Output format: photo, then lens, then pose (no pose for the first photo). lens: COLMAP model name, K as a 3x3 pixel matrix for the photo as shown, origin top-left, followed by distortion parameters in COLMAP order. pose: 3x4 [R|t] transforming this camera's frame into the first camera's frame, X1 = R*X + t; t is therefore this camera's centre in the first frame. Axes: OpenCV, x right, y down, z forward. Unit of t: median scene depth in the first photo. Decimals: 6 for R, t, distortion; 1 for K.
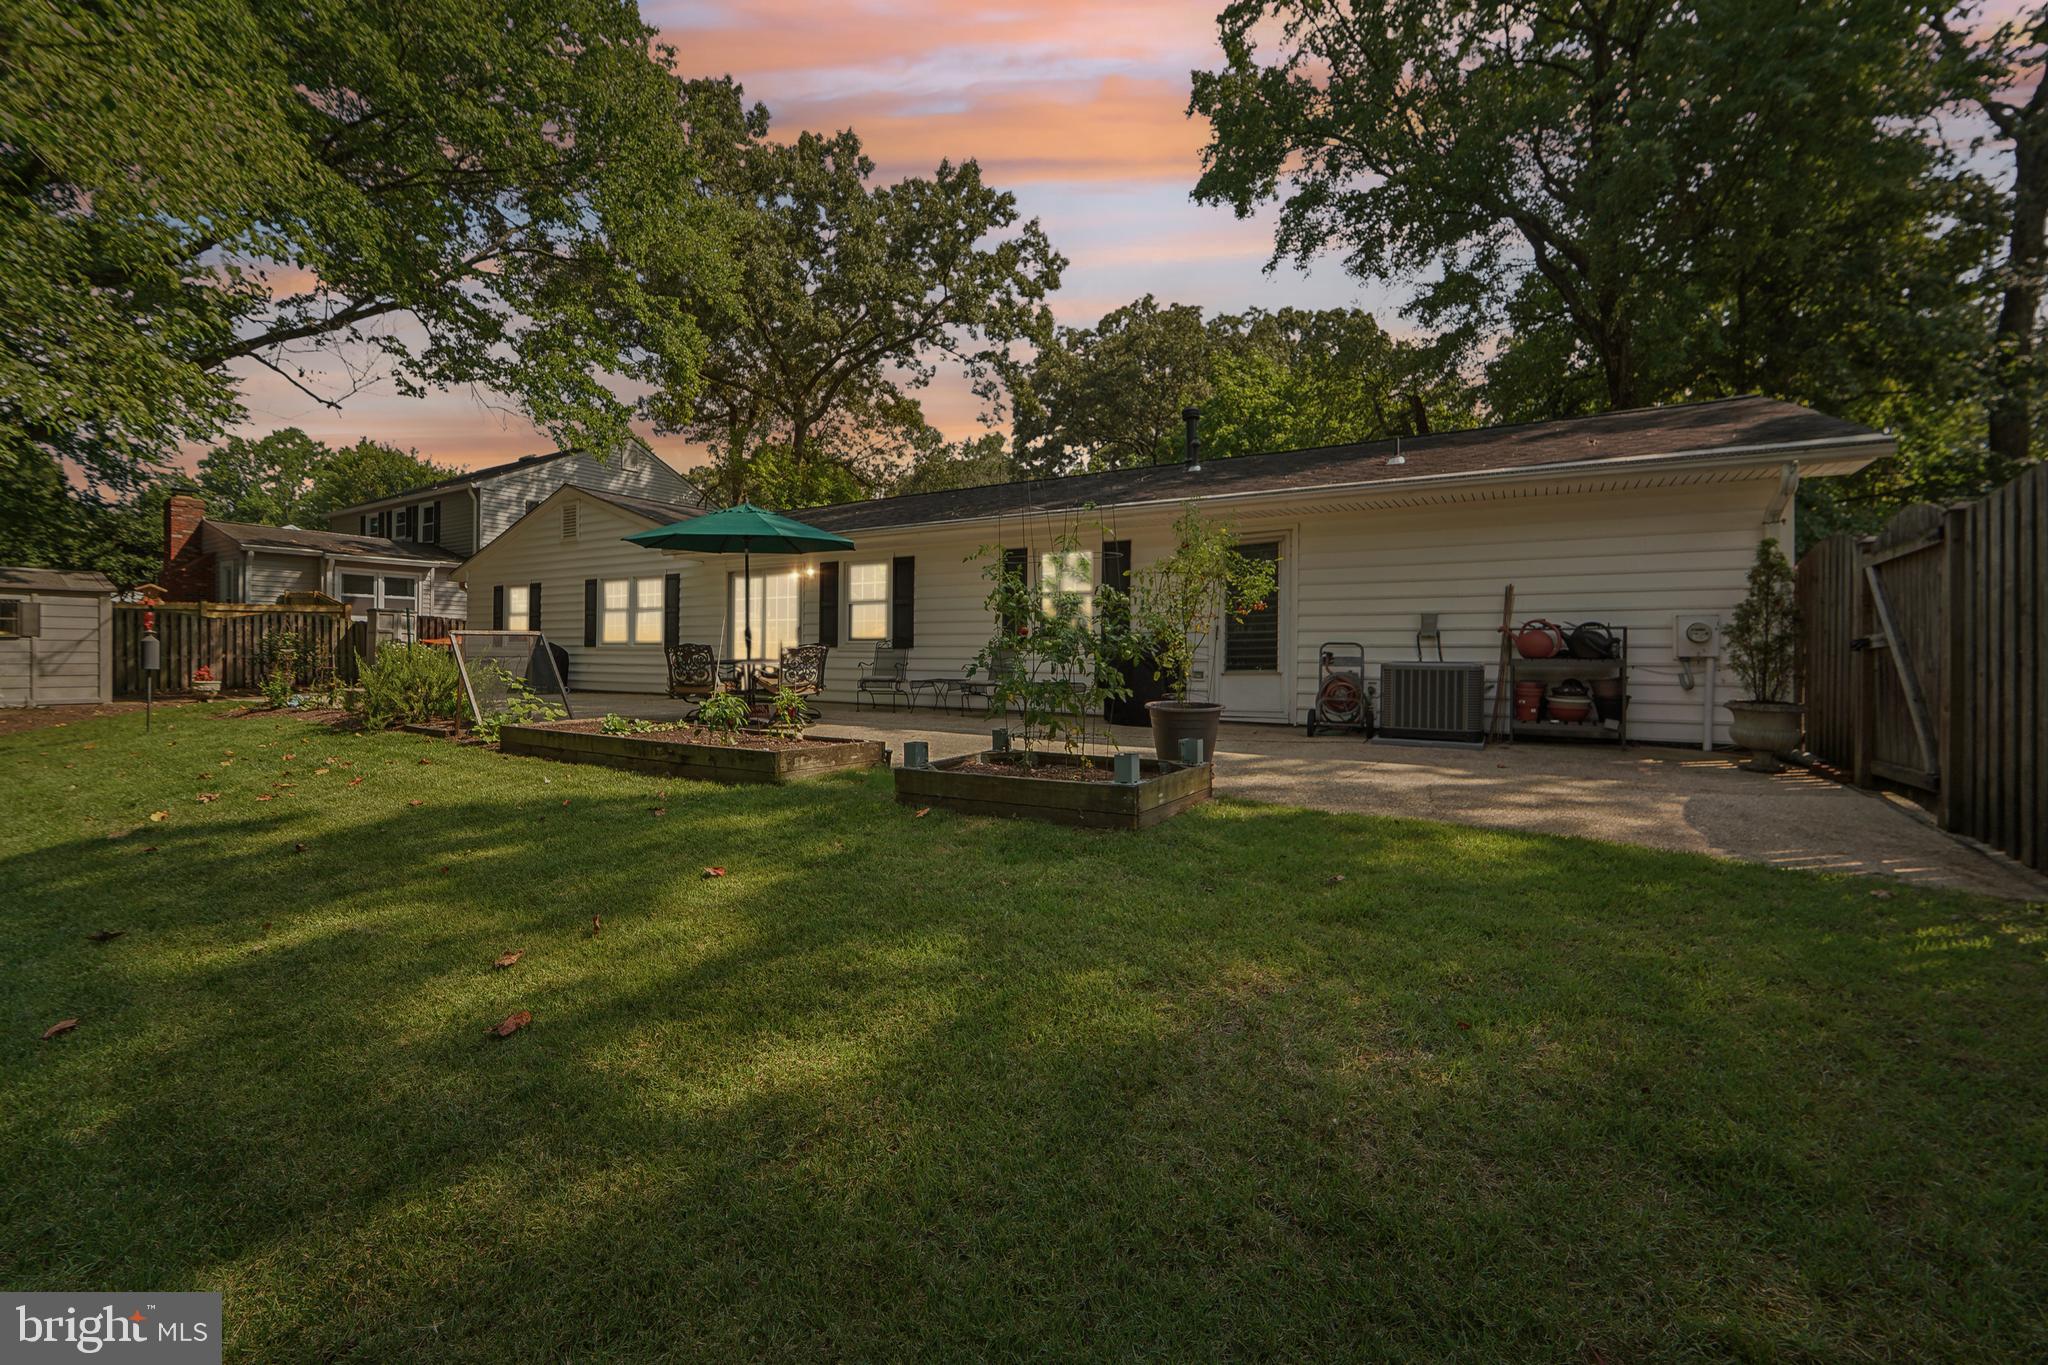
lens RADIAL K [[827.0, 0, 1031.5], [0, 827.0, 647.3], [0, 0, 1]] dist [-0.010355, 0.001576]
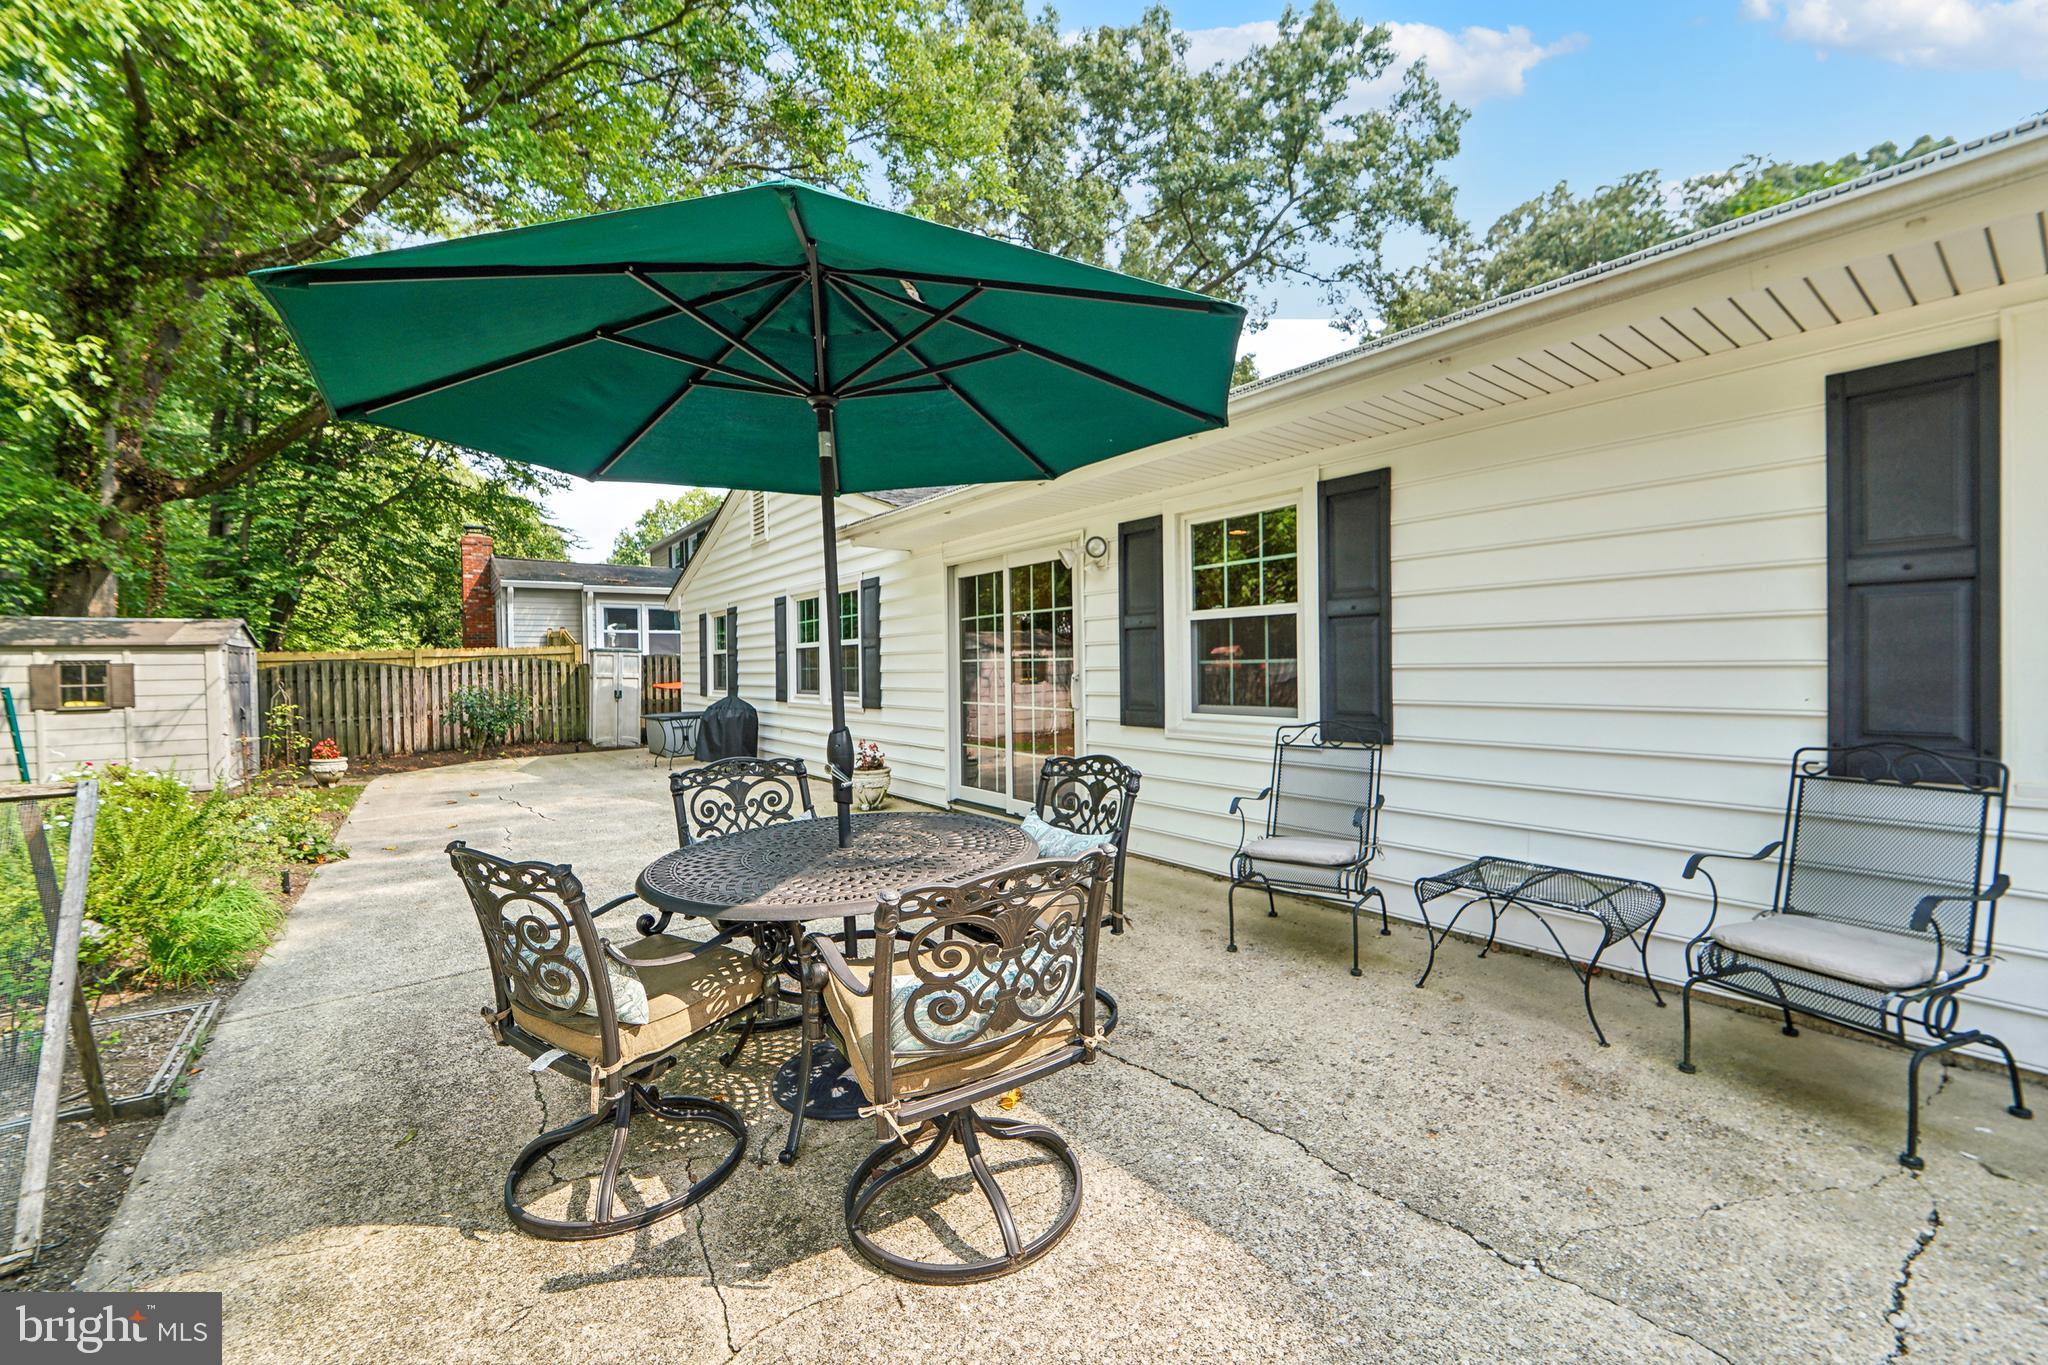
lens RADIAL K [[827.0, 0, 1032.4], [0, 827.0, 673.4], [0, 0, 1]] dist [-0.010355, 0.001576]
pose [[0.927325, -0.018430, -0.373802, -0.055302], [0.025594, 0.999571, 0.014209, -0.012876], [0.373380, -0.022743, 0.927400, 0.230615]]
